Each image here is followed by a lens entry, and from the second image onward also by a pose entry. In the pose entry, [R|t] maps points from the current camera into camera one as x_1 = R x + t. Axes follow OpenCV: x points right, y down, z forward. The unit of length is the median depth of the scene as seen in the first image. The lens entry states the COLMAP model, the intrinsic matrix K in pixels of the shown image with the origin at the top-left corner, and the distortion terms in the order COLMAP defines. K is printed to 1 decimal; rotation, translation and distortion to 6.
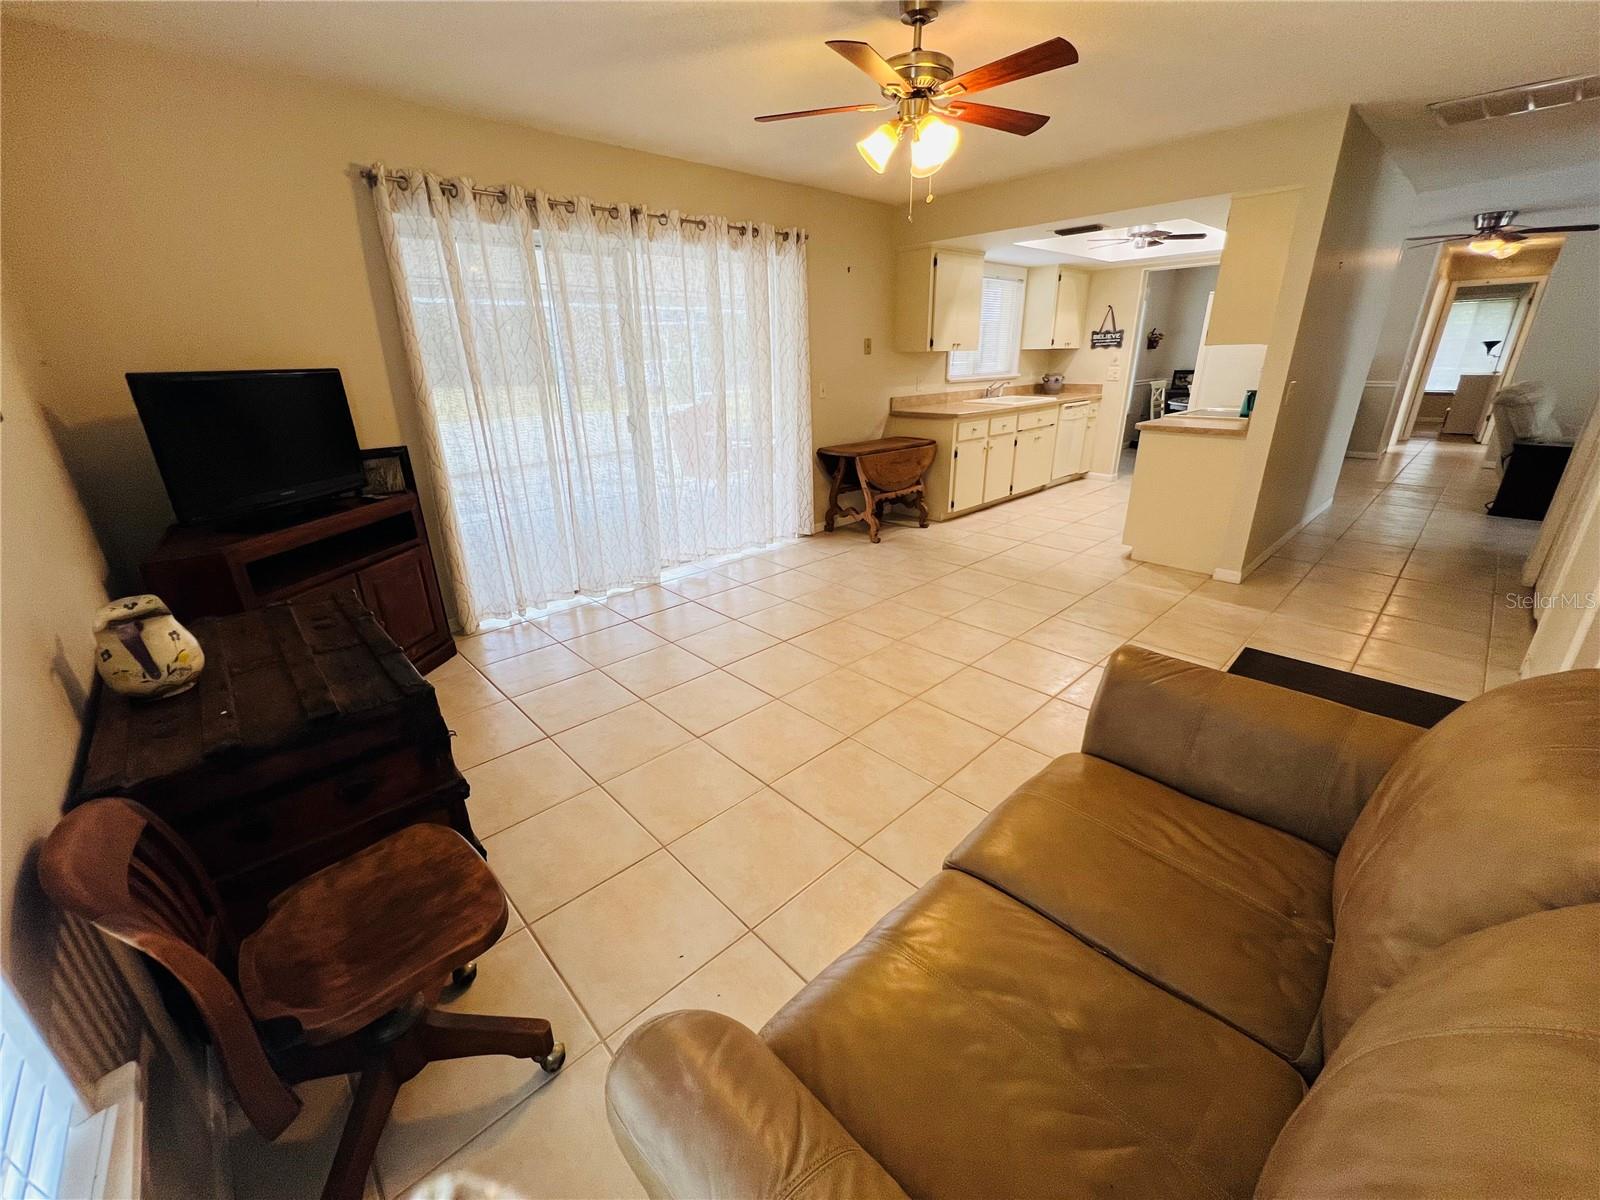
lens RADIAL K [[641.0, 0, 800.0], [0, 641.0, 600.0], [0, 0, 1]] dist [-0.002660, -0.000218]
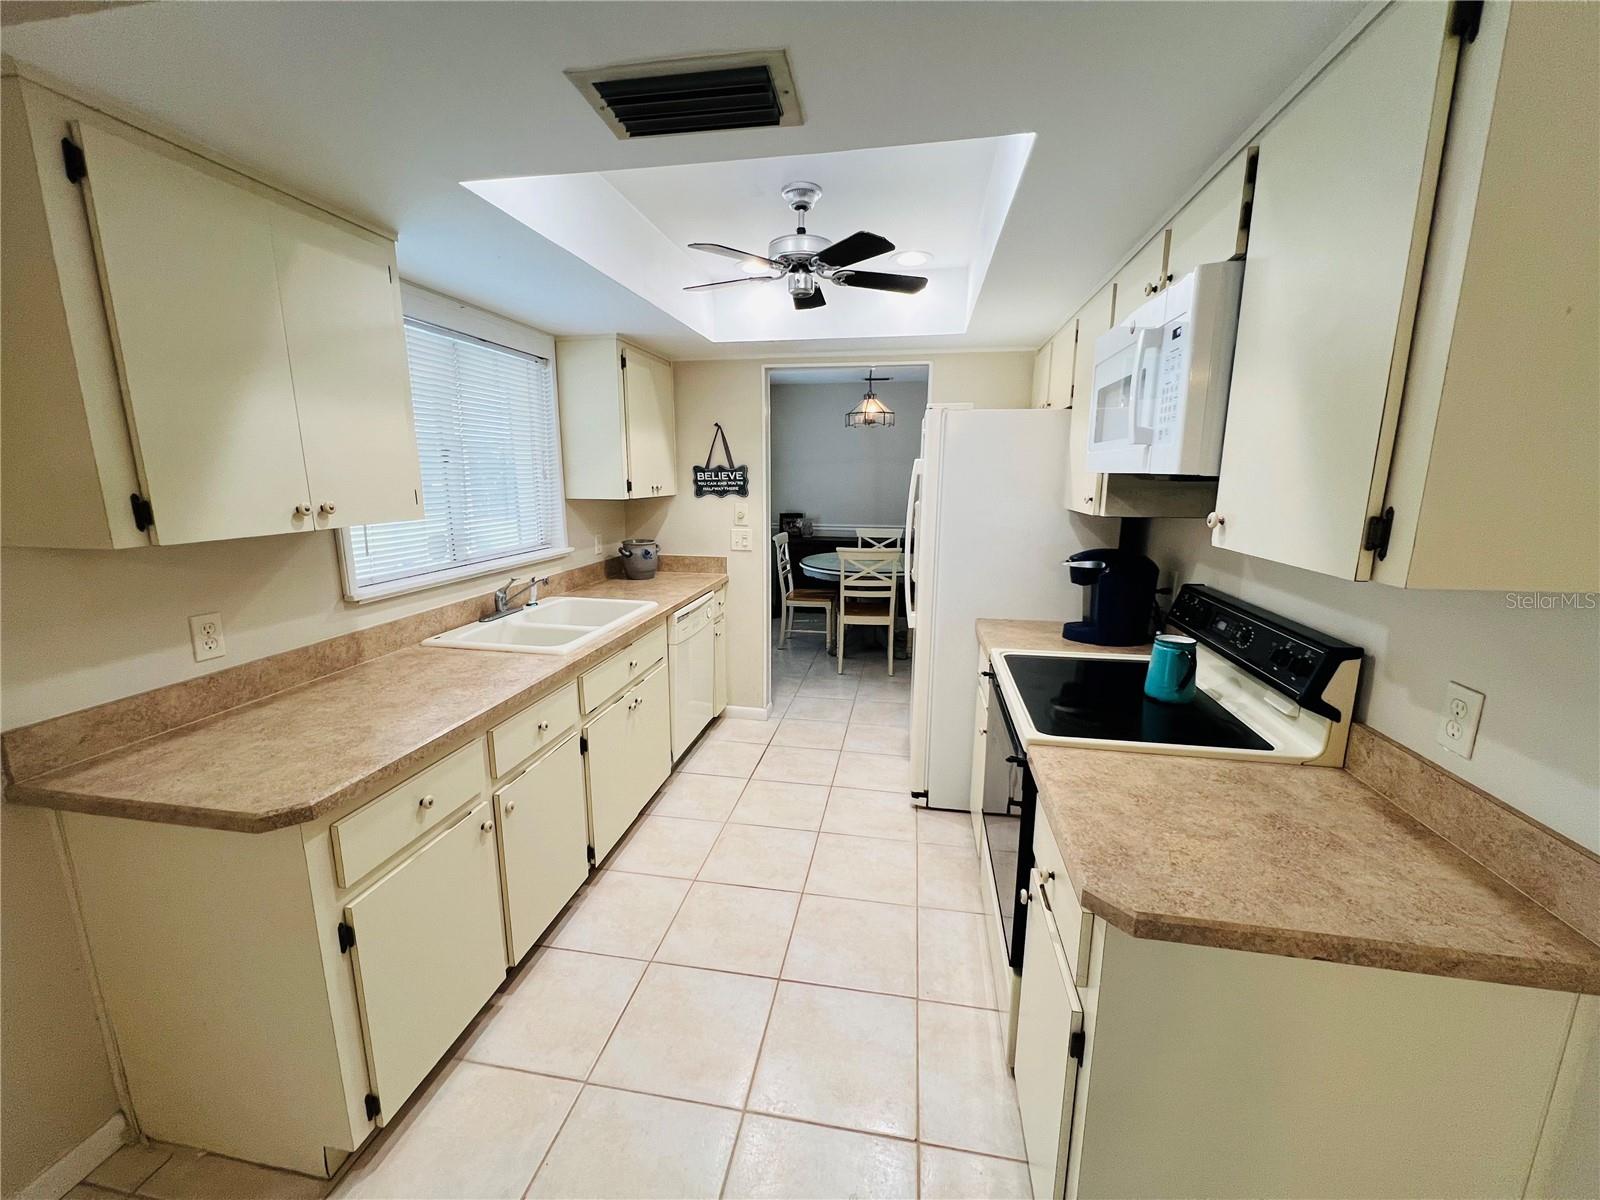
lens RADIAL K [[645.7, 0, 800.0], [0, 645.7, 600.0], [0, 0, 1]] dist [-0.000870, -0.000092]
pose [[0.807844, -0.093825, 0.581881, 0.202583], [0.194077, 0.974537, -0.112304, -0.234662], [-0.556527, 0.203654, 0.805483, 0.541469]]
